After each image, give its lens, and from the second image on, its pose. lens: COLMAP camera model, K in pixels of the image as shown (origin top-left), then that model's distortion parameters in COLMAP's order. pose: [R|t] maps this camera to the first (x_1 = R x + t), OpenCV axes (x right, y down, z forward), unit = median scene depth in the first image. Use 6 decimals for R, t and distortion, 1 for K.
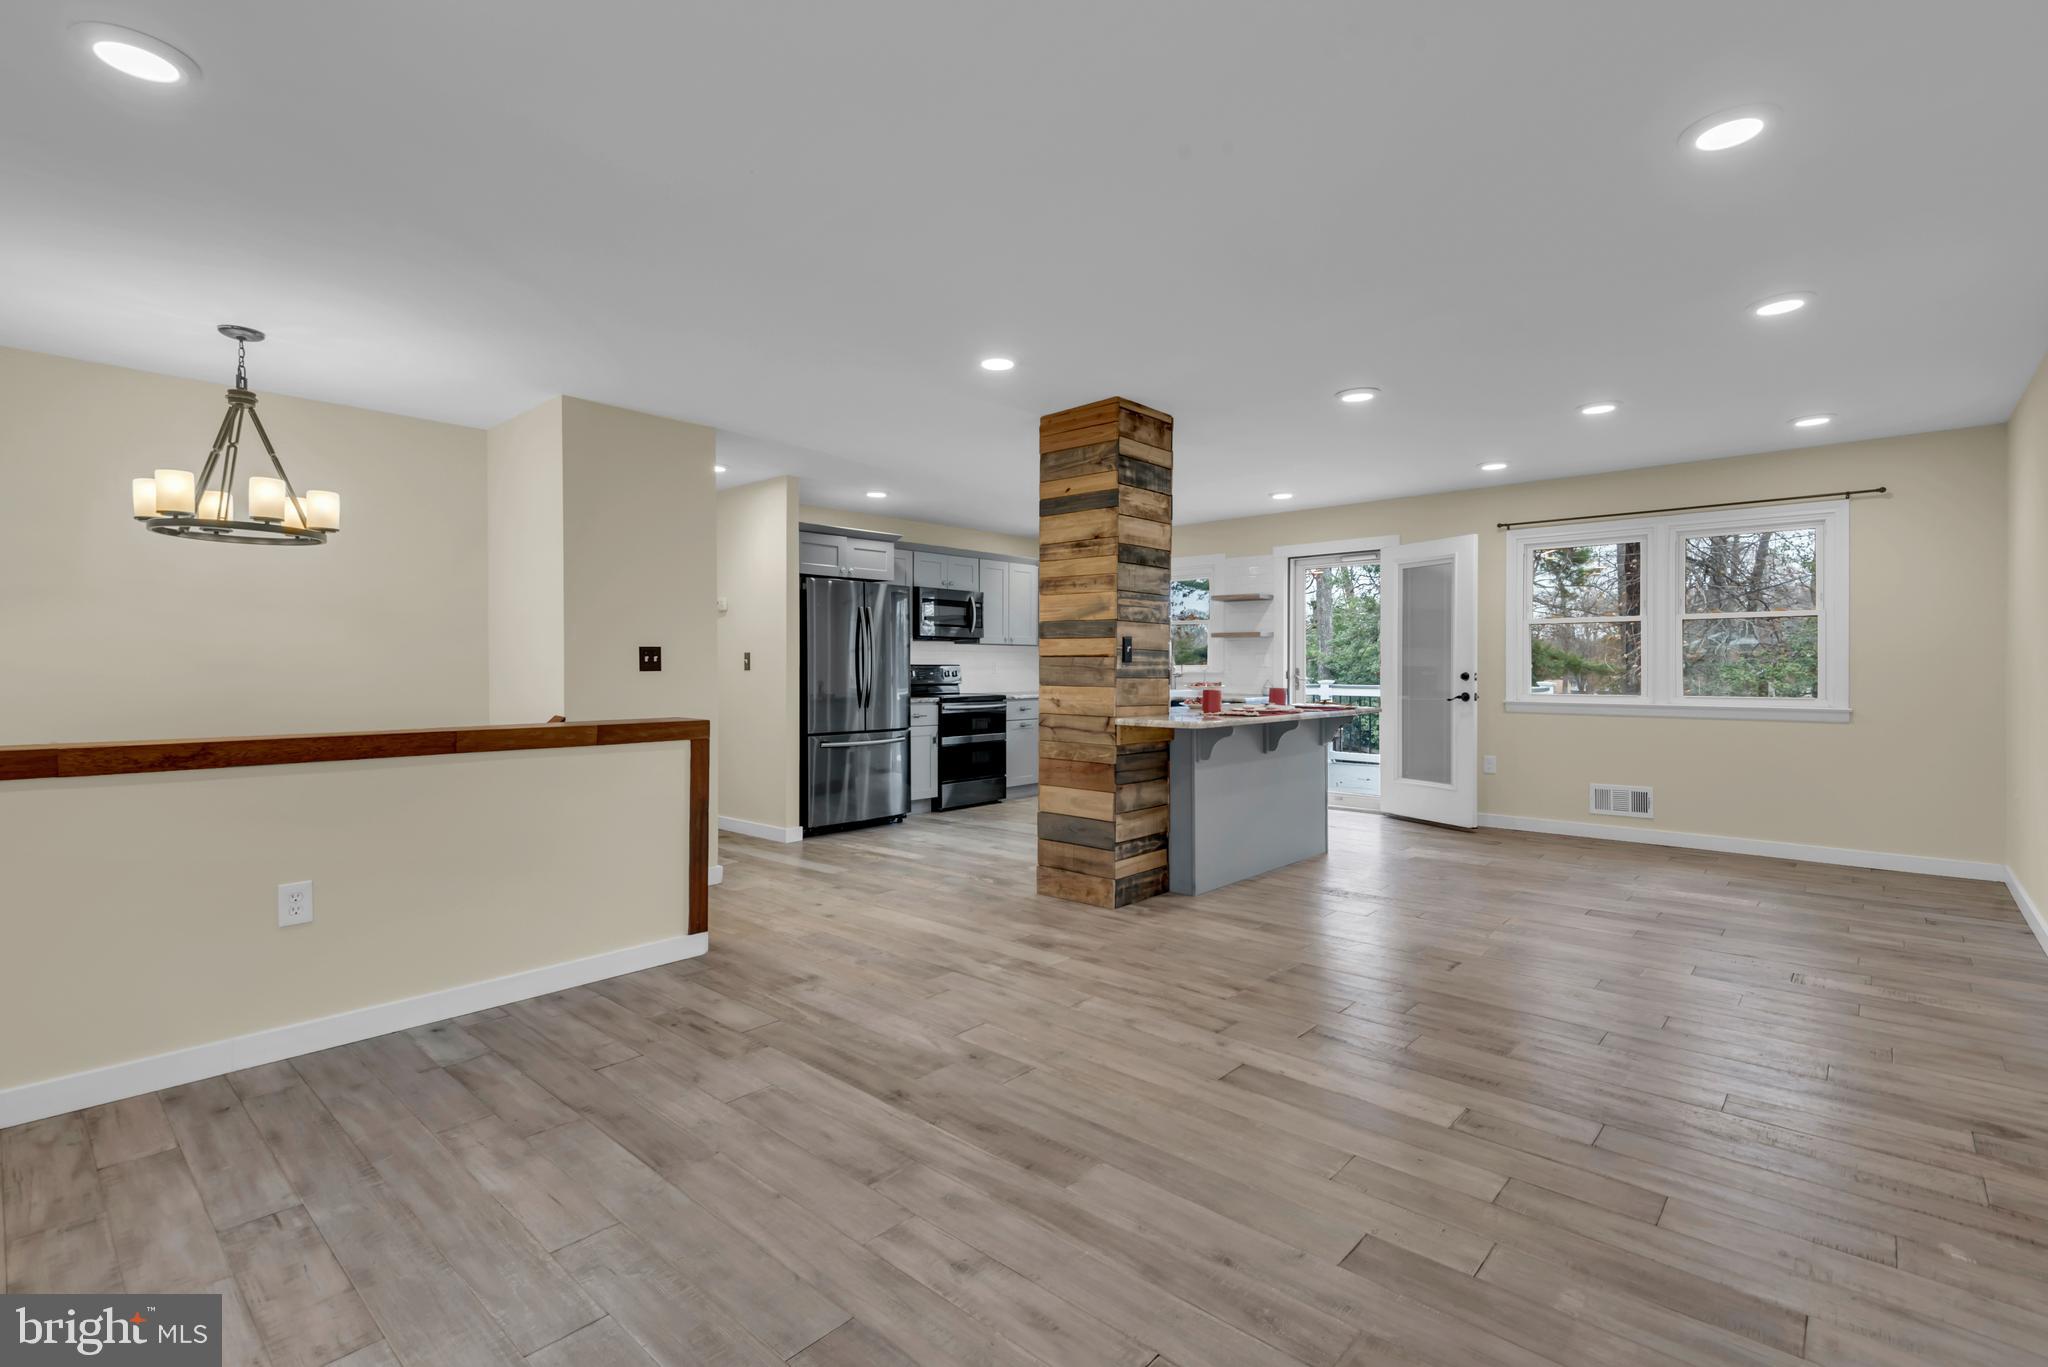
lens RADIAL K [[929.4, 0, 1000.3], [0, 929.4, 665.8], [0, 0, 1]] dist [0.028876, -0.011144]
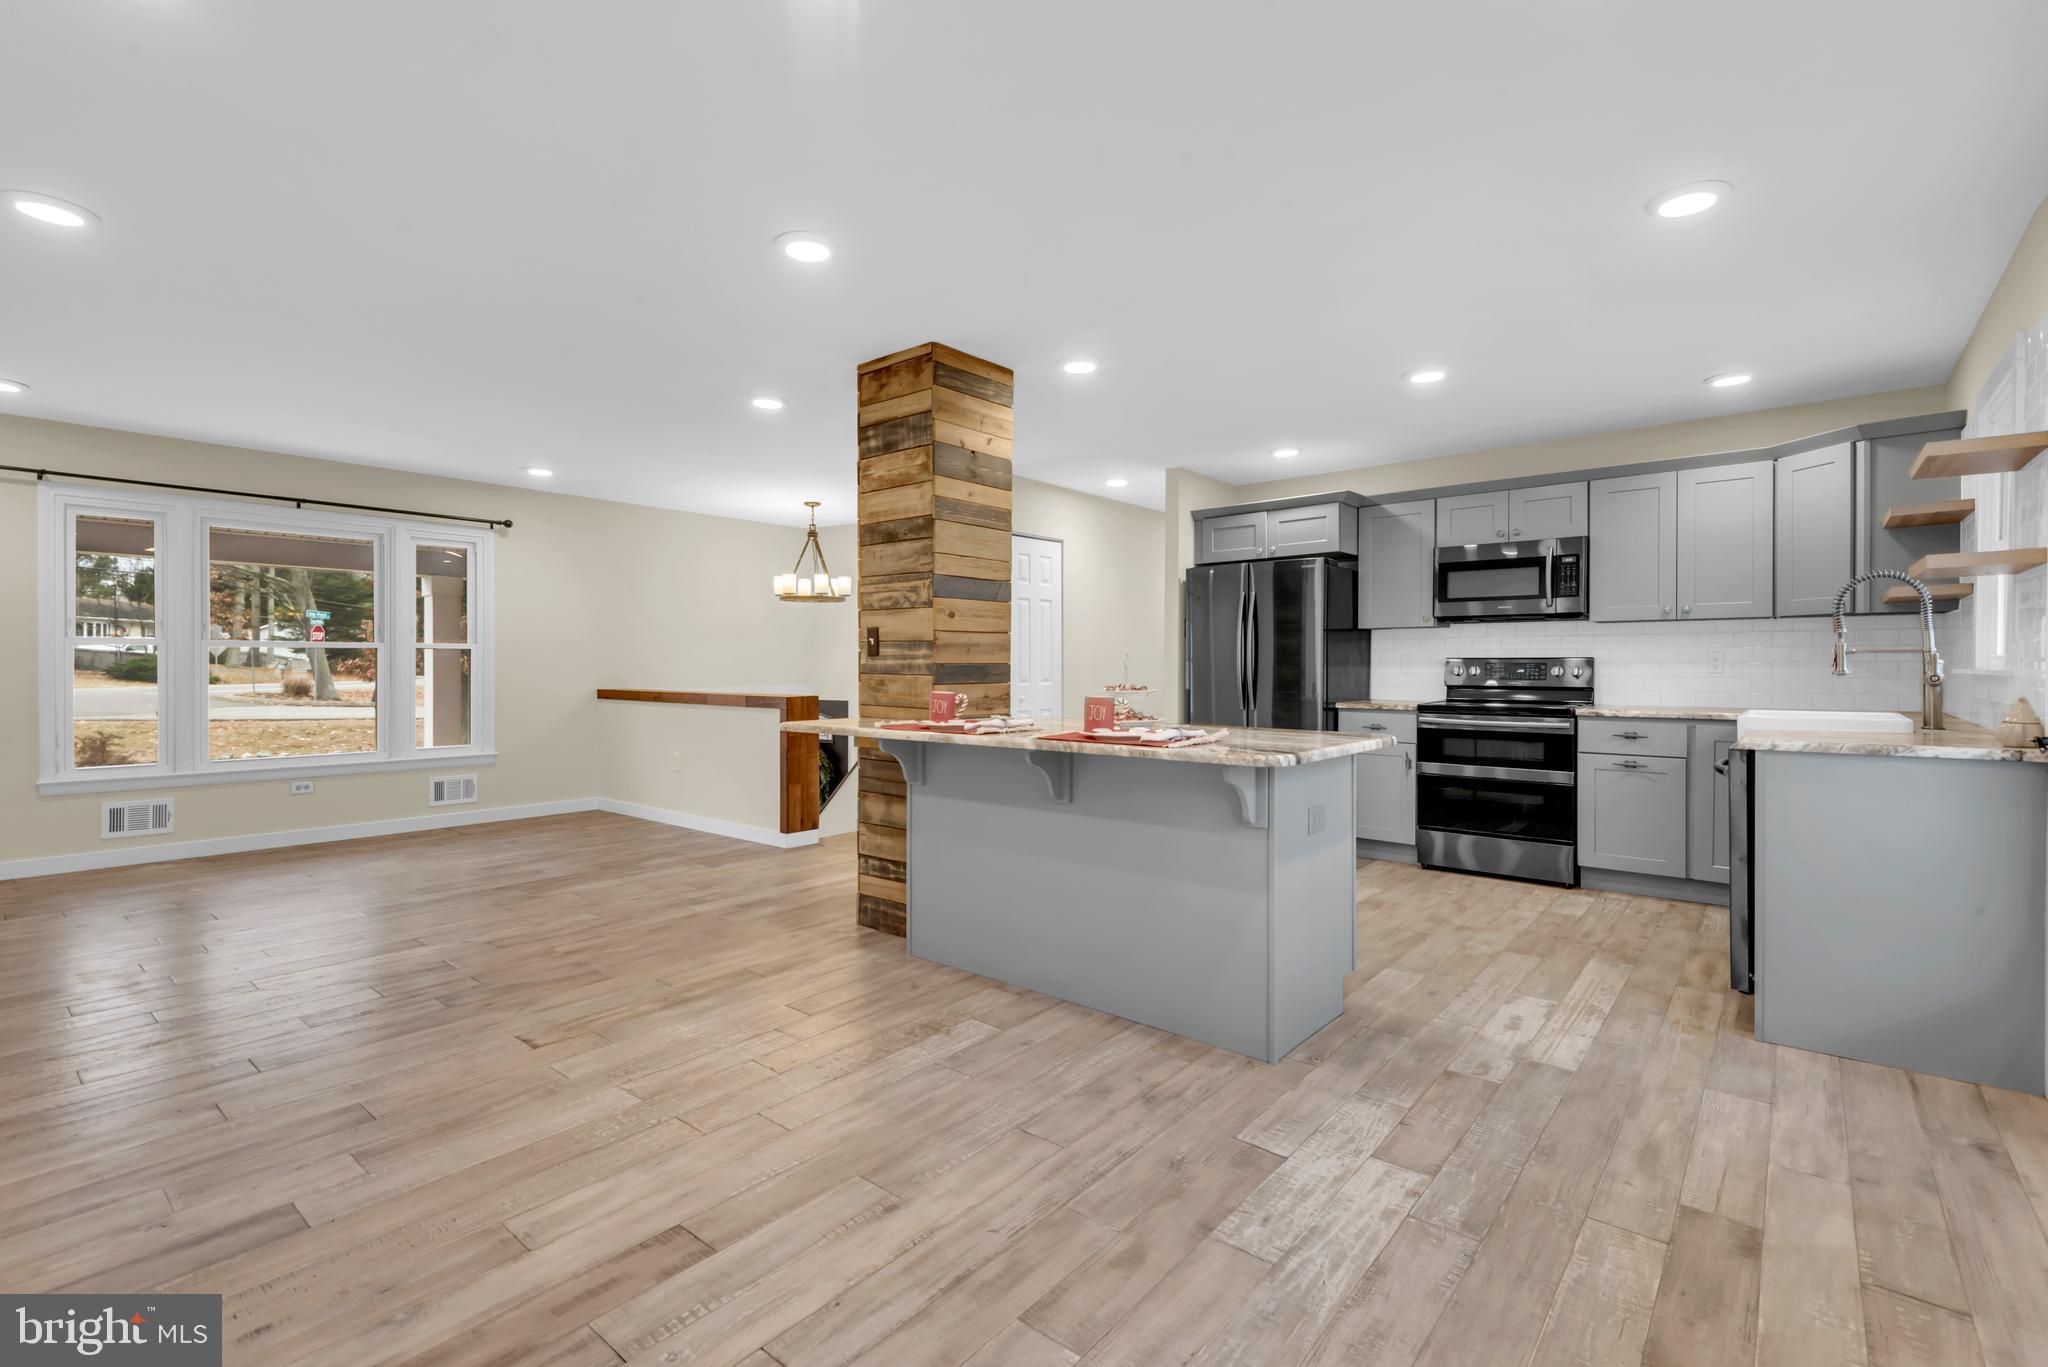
lens RADIAL K [[929.4, 0, 1035.8], [0, 929.4, 669.6], [0, 0, 1]] dist [0.028876, -0.011144]
pose [[0.051689, 0.006869, -0.998640, 1.247740], [0.002785, 0.999971, 0.007022, 0.003535], [0.998659, -0.003144, 0.051668, 1.339247]]
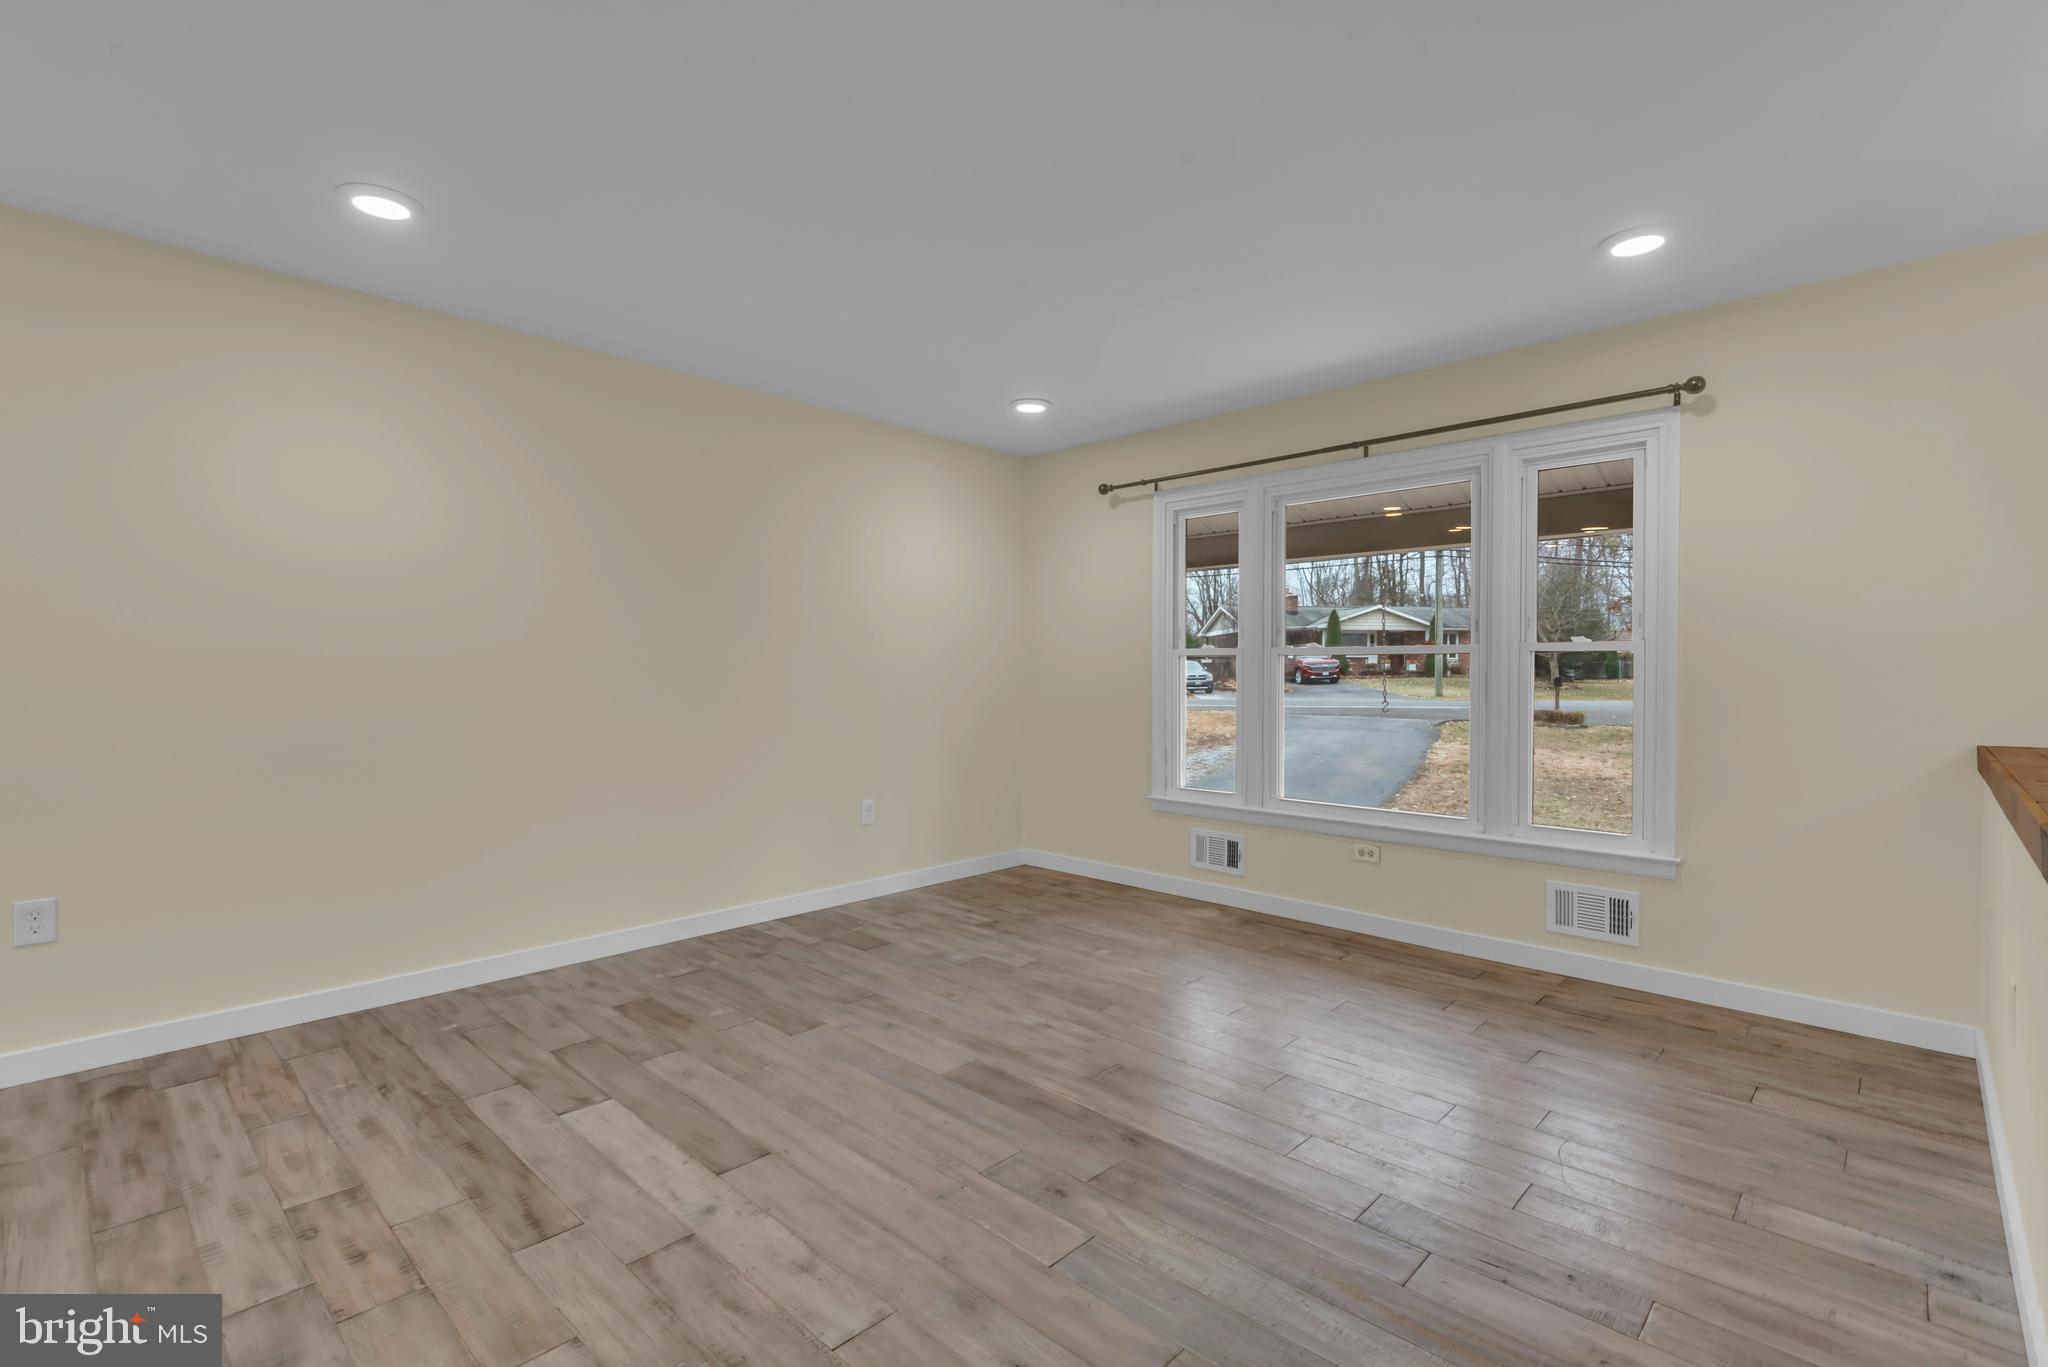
lens RADIAL K [[929.4, 0, 1010.4], [0, 929.4, 675.4], [0, 0, 1]] dist [0.028876, -0.011144]
pose [[-0.999698, -0.002576, 0.024441, -0.002236], [-0.002621, 0.999995, -0.001799, 0.003258], [-0.024436, -0.001863, -0.999700, 1.296918]]
